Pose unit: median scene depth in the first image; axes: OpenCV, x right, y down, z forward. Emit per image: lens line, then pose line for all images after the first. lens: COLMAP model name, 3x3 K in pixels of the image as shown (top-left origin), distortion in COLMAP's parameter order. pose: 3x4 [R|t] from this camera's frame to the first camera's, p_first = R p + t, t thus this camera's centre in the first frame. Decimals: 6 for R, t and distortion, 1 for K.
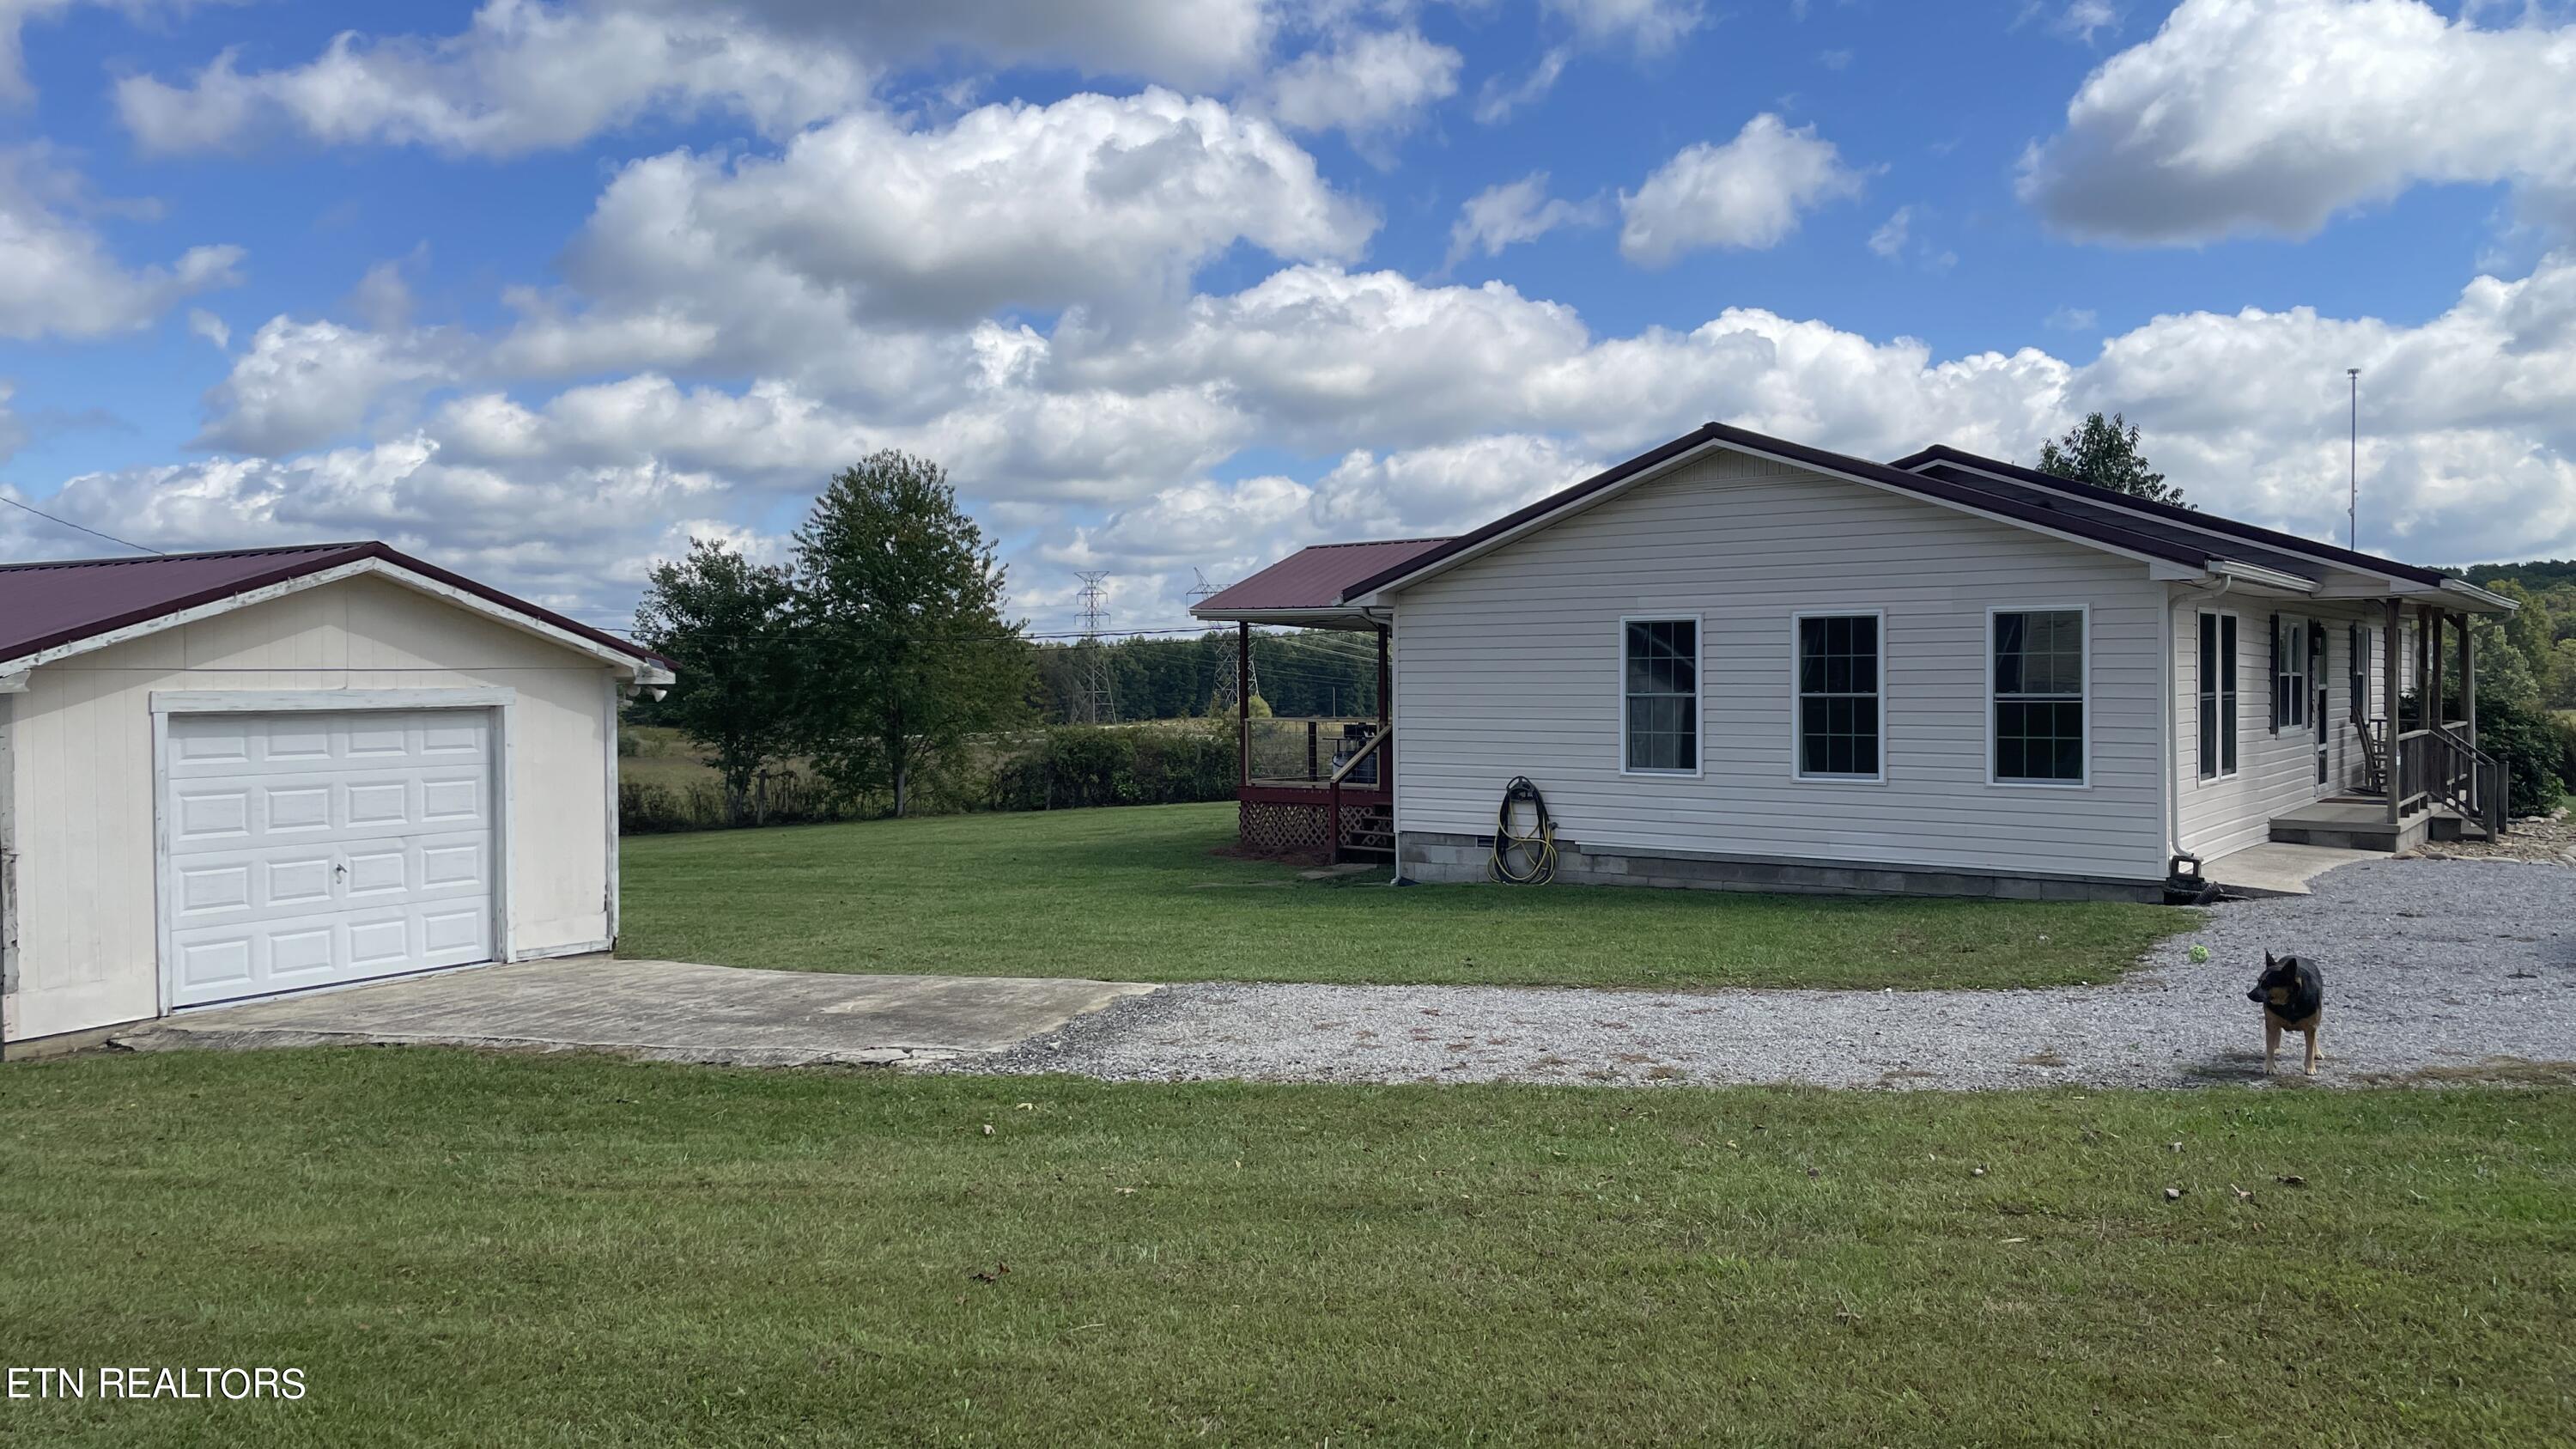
lens RADIAL K [[1953.9, 0, 1299.2], [0, 1953.9, 776.8], [0, 0, 1]] dist [0.086014, -0.128260]
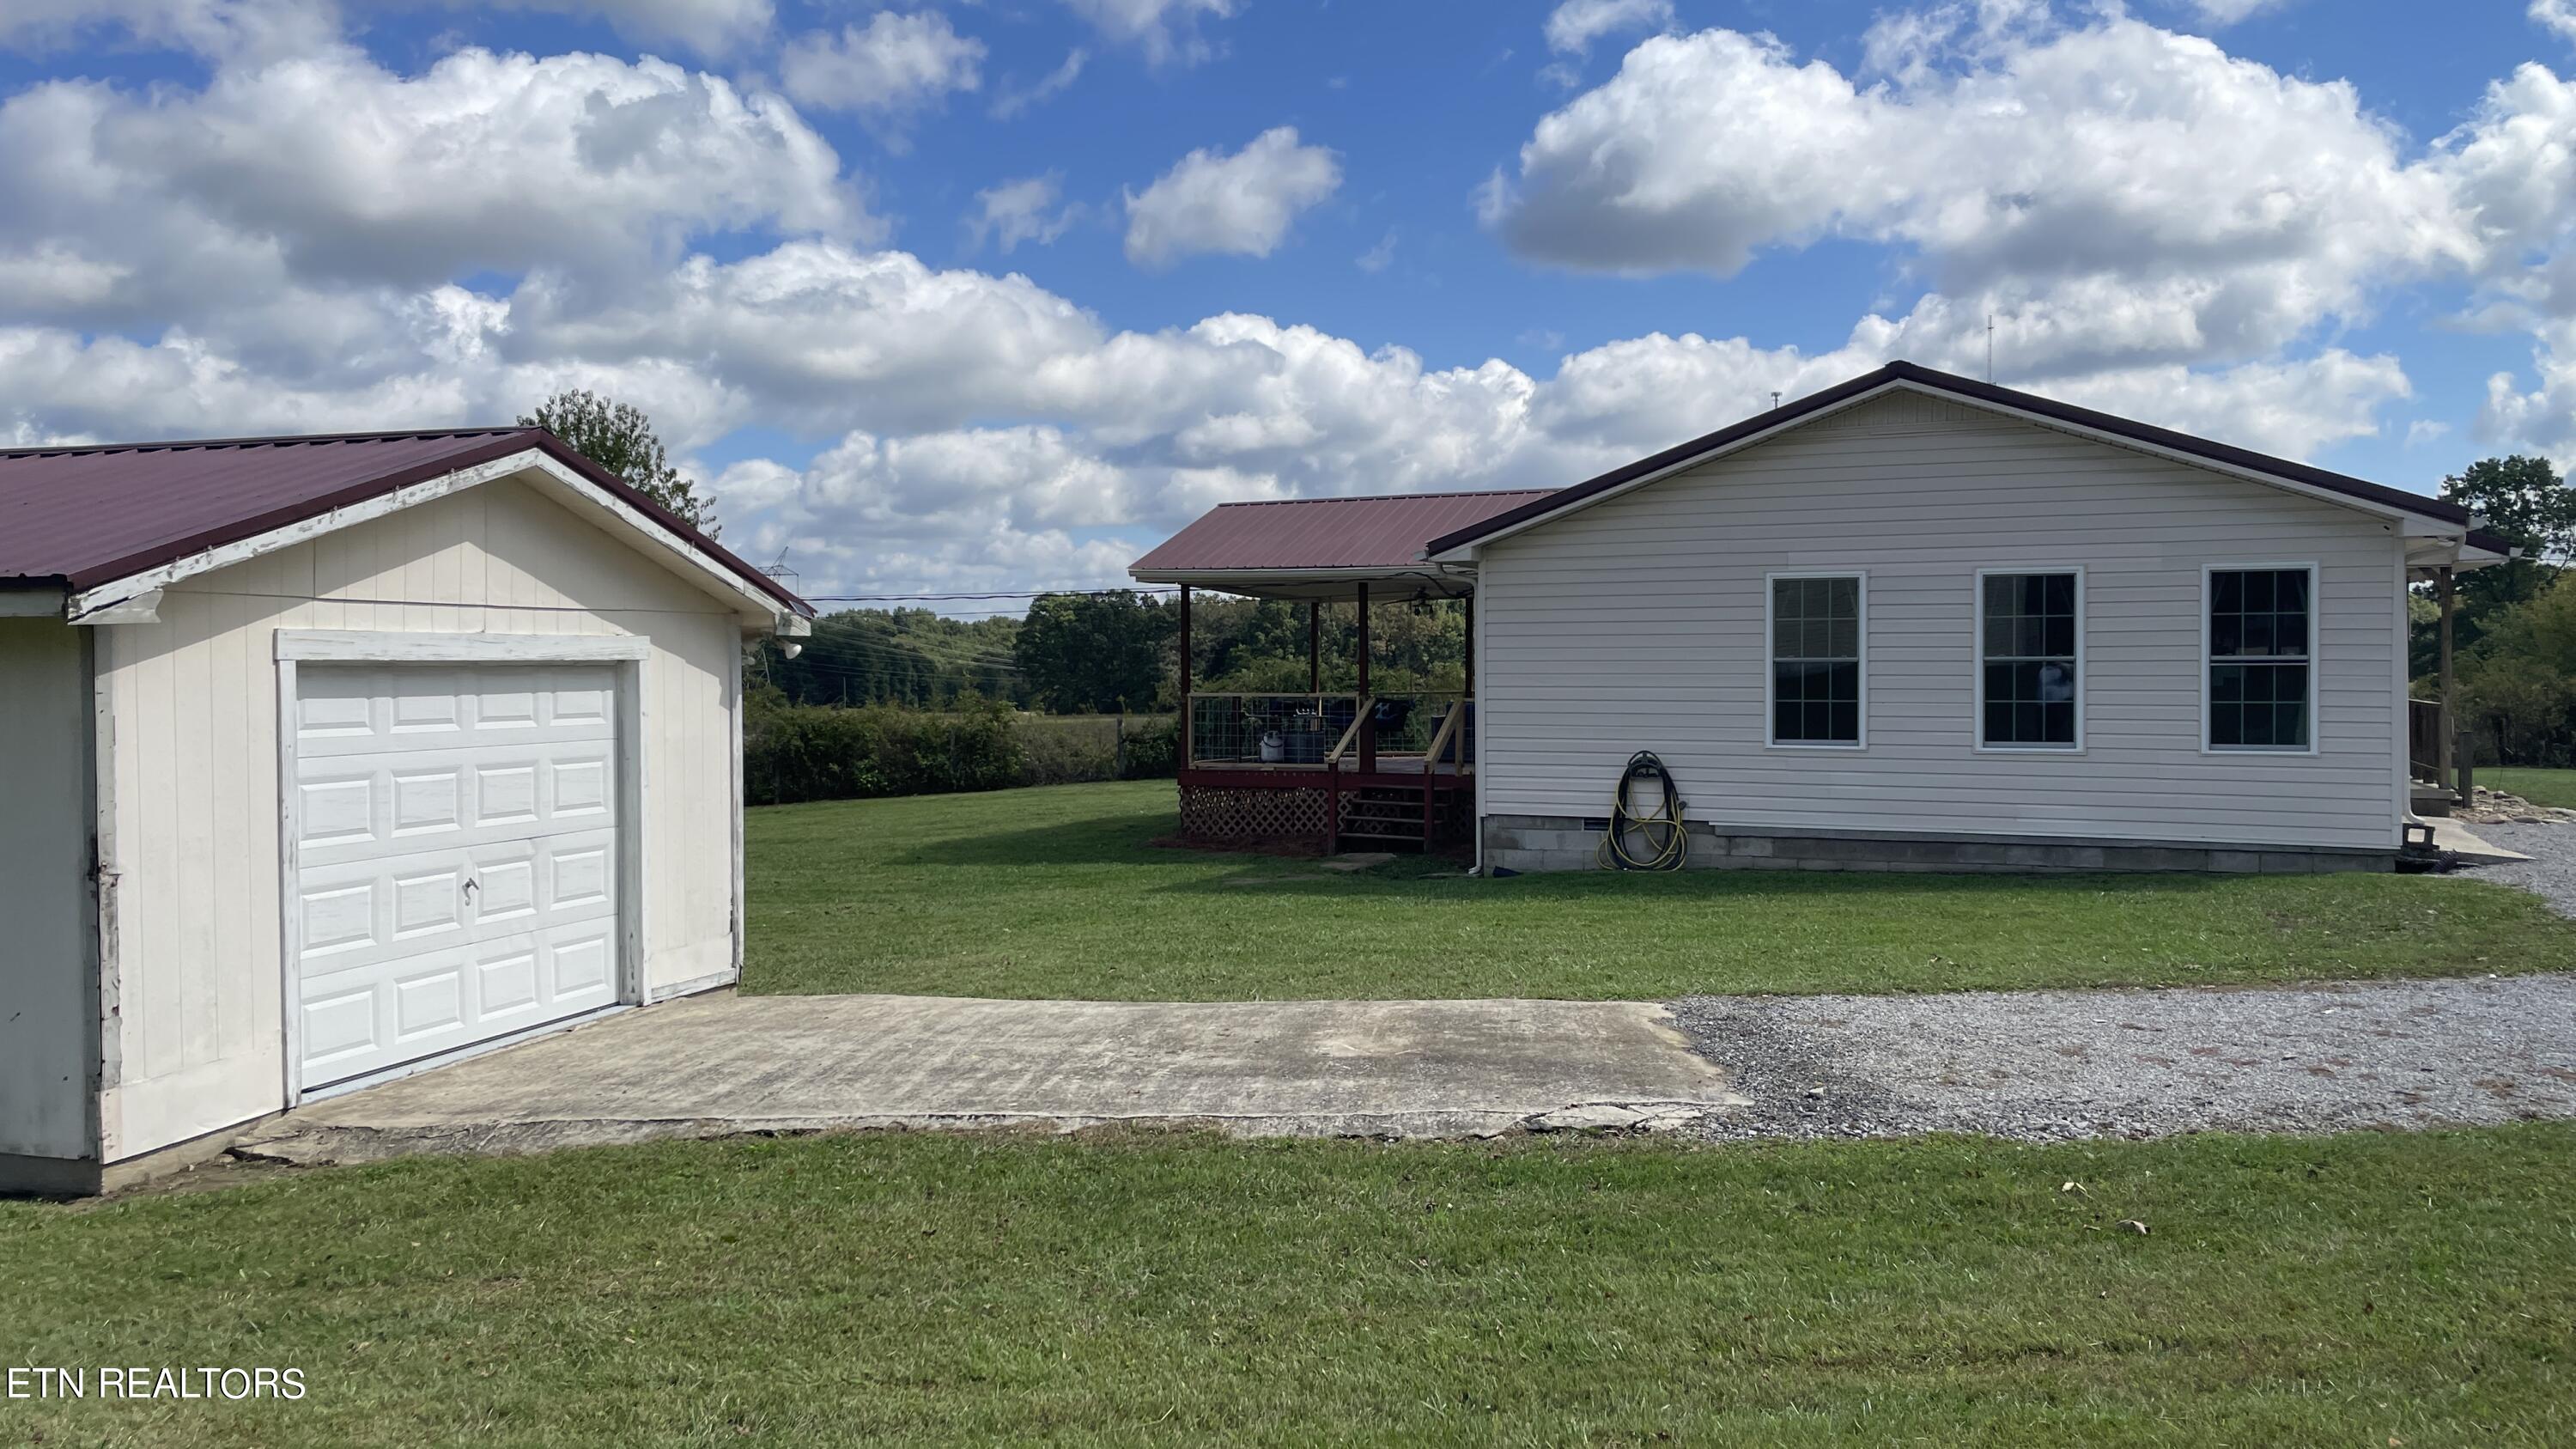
lens RADIAL K [[1954.9, 0, 1302.6], [0, 1954.9, 722.3], [0, 0, 1]] dist [0.089463, -0.122748]
pose [[0.967563, -0.005155, 0.252578, -0.256610], [0.011126, 0.999691, -0.022219, 0.004913], [-0.252385, 0.024308, 0.967321, 0.158352]]
